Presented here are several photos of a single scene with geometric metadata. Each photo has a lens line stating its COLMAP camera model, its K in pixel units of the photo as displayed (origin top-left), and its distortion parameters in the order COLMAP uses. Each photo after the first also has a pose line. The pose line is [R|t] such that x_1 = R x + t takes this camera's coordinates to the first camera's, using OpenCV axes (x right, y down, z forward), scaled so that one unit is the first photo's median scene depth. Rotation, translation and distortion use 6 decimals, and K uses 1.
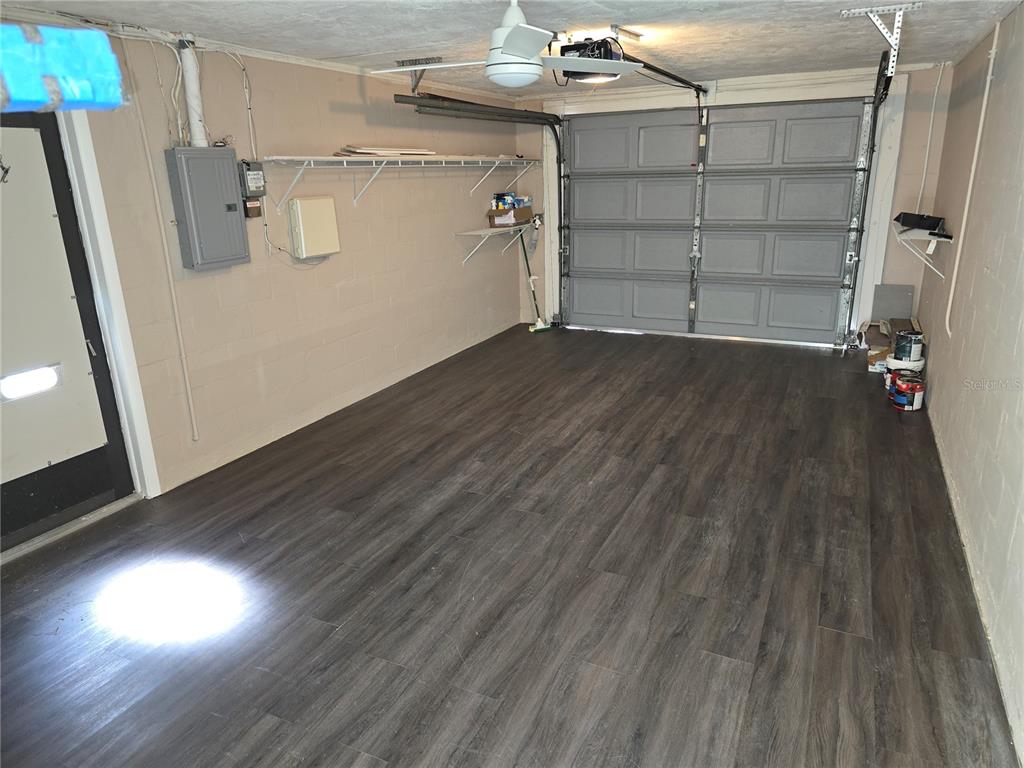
lens RADIAL K [[682.8, 0, 506.4], [0, 682.8, 384.6], [0, 0, 1]] dist [0.008801, -0.012634]
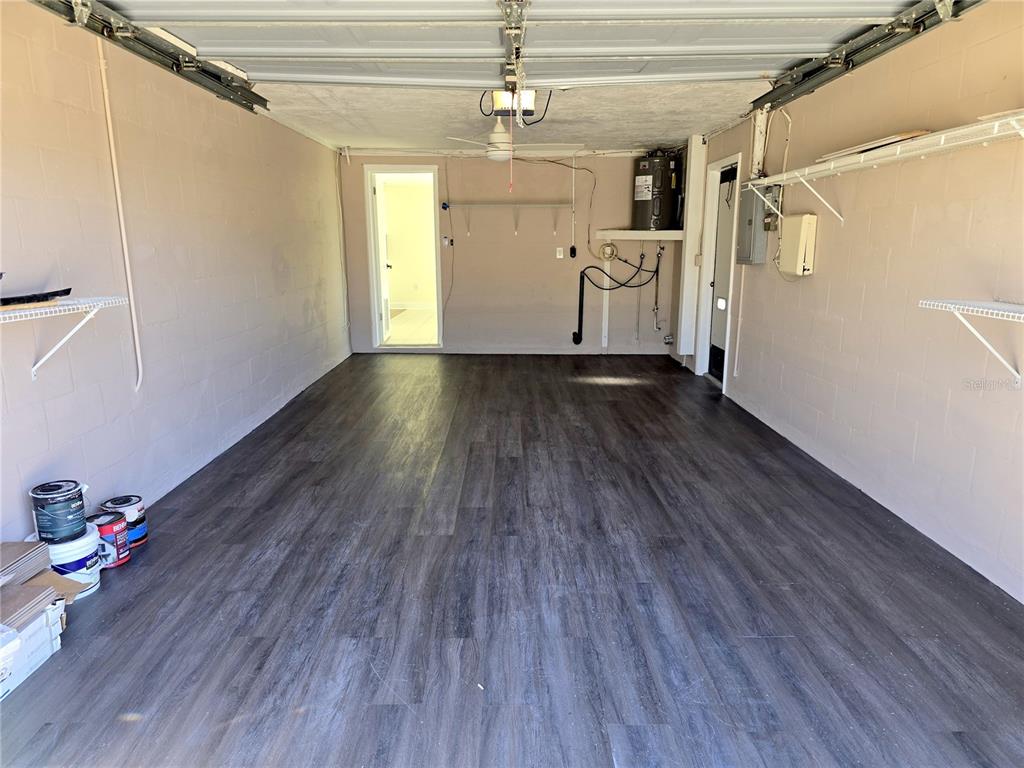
lens RADIAL K [[682.8, 0, 510.9], [0, 682.8, 385.4], [0, 0, 1]] dist [0.008801, -0.012634]
pose [[-0.894668, 0.128994, -0.427703, 0.547143], [-0.099489, 0.875828, 0.472258, -0.486889], [0.435513, 0.465066, -0.770742, 1.707626]]
